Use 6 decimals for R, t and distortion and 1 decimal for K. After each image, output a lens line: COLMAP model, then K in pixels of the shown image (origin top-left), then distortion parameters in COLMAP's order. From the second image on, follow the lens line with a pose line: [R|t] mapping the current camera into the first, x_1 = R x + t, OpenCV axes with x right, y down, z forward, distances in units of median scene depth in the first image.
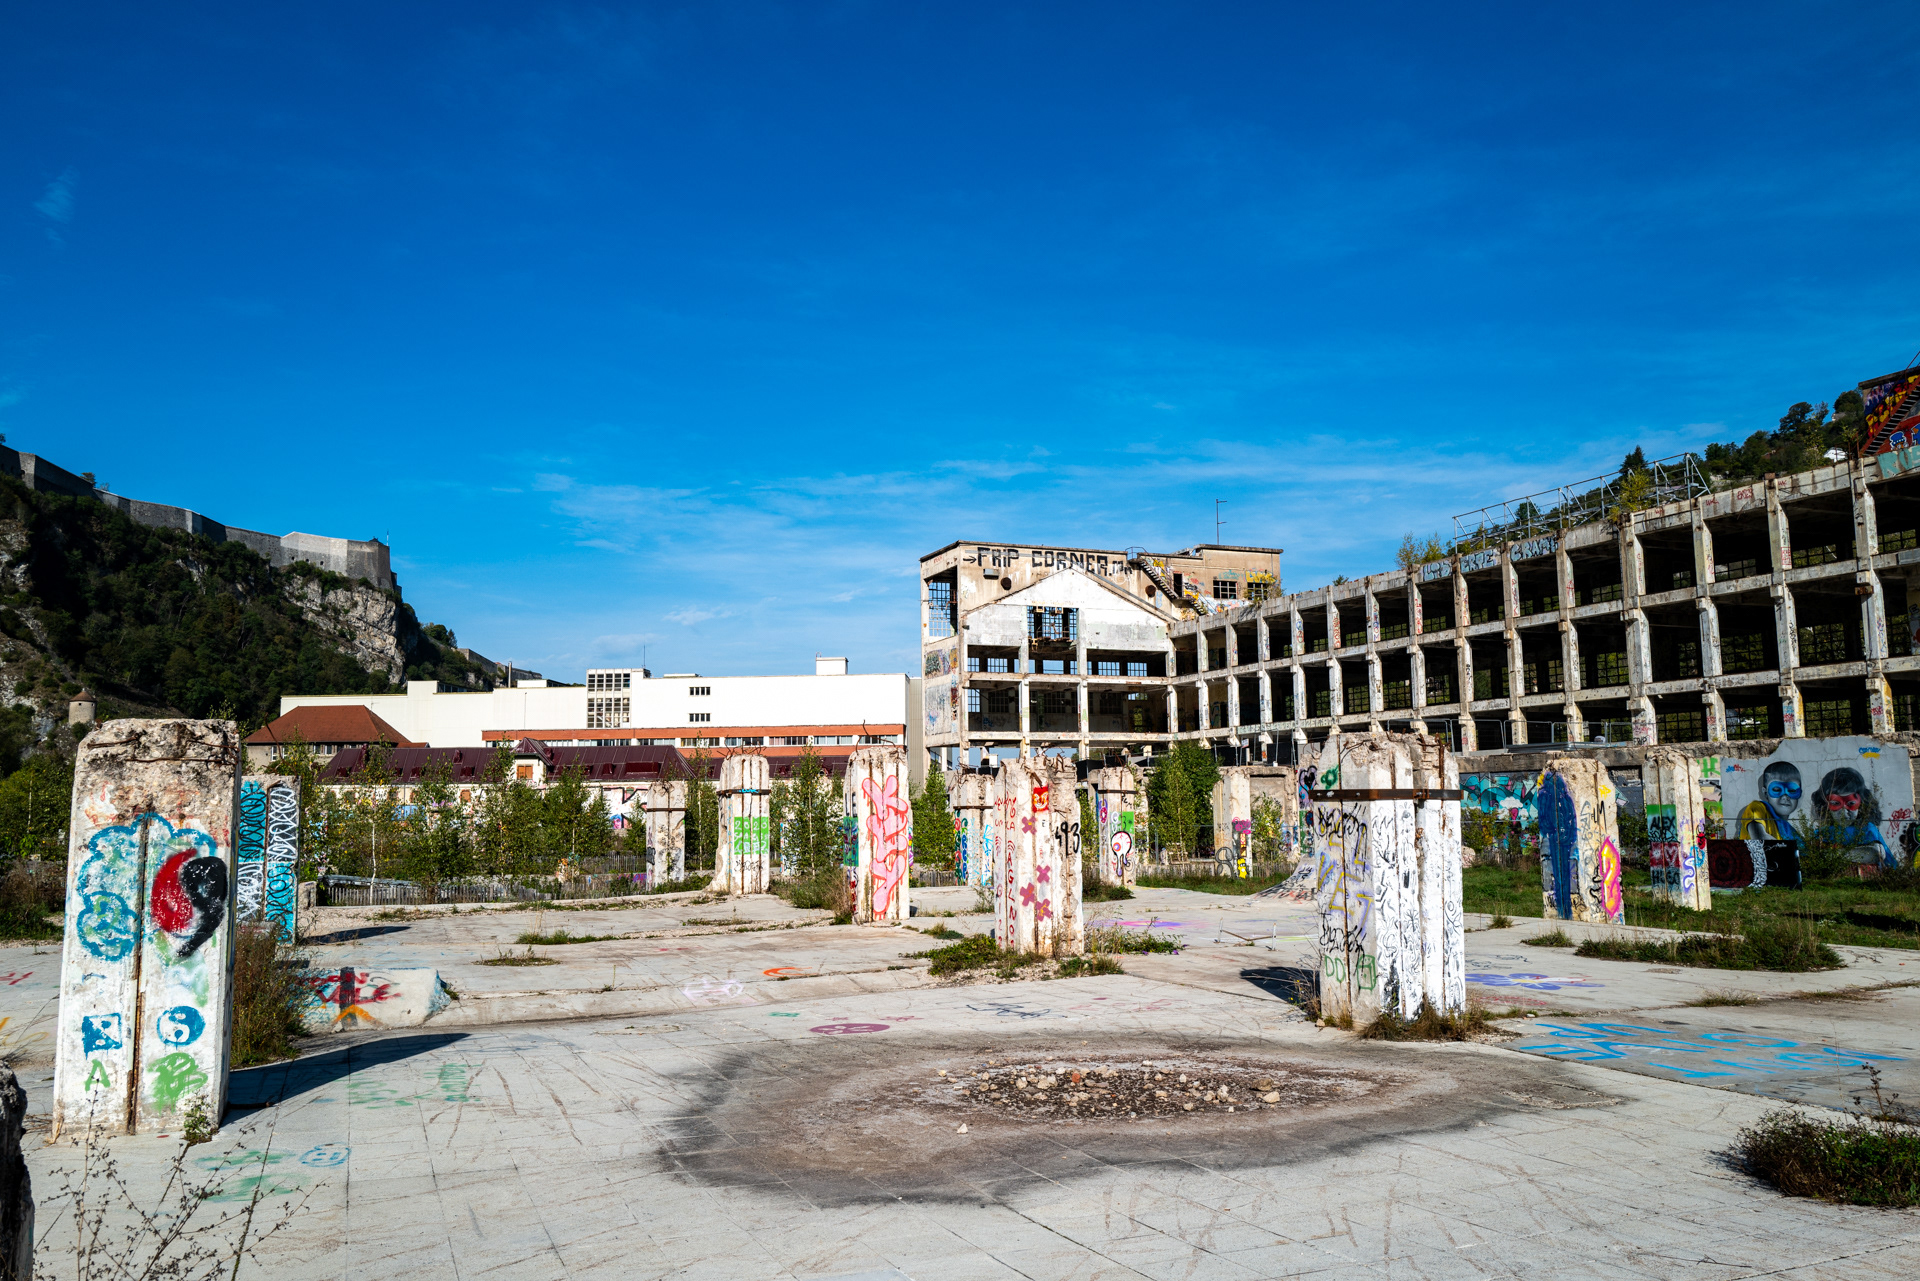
lens RADIAL K [[1439.9, 0, 957.4], [0, 1439.9, 645.7], [0, 0, 1]] dist [-0.051285, 0.079516]
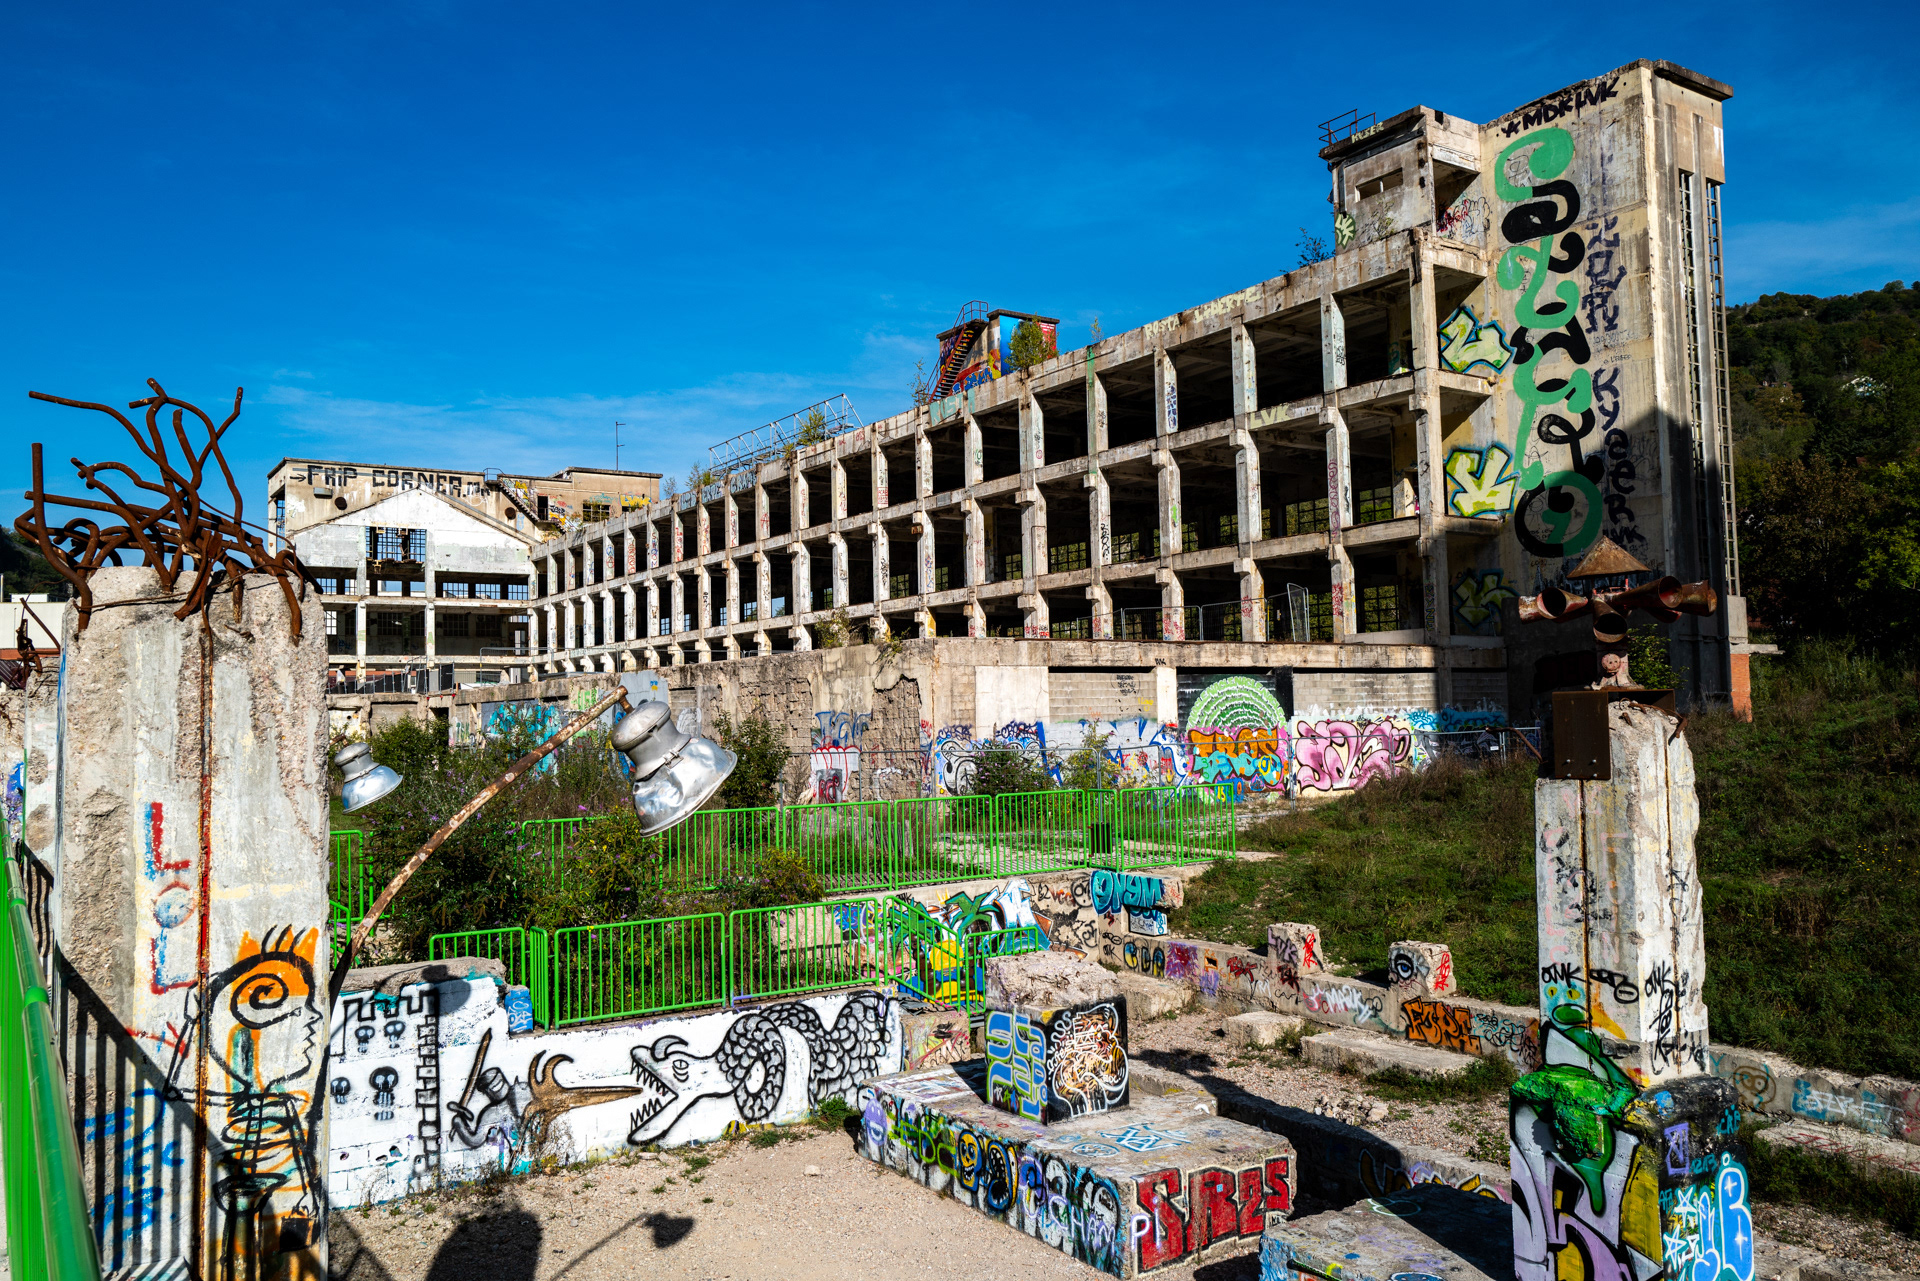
lens RADIAL K [[1439.9, 0, 957.4], [0, 1439.9, 645.7], [0, 0, 1]] dist [-0.051285, 0.079516]
pose [[0.980238, 0.003549, 0.197788, 0.242655], [-0.014971, 0.998302, 0.056285, -0.006998], [-0.197252, -0.058134, 0.978628, -0.038345]]
